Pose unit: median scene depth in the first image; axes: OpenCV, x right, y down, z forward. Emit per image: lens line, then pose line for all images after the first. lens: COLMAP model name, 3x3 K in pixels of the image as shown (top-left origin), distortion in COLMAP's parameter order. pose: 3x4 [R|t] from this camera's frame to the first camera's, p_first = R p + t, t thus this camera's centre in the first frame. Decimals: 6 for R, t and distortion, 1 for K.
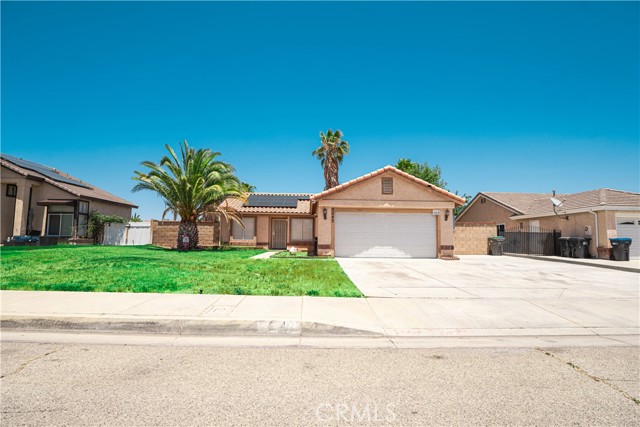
lens RADIAL K [[309.0, 0, 335.6], [0, 309.0, 216.6], [0, 0, 1]] dist [-0.042395, 0.008260]
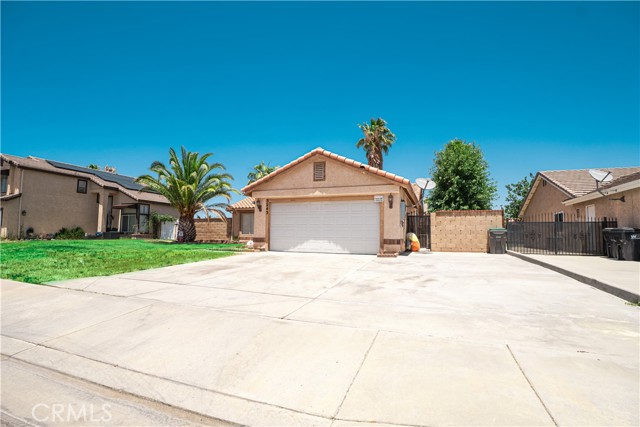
lens RADIAL K [[309.0, 0, 320.3], [0, 309.0, 212.9], [0, 0, 1]] dist [-0.042395, 0.008260]
pose [[0.924508, -0.030154, -0.379968, 0.404337], [0.029207, 0.999539, -0.008258, 0.021550], [0.380042, -0.003463, 0.924963, 0.147065]]
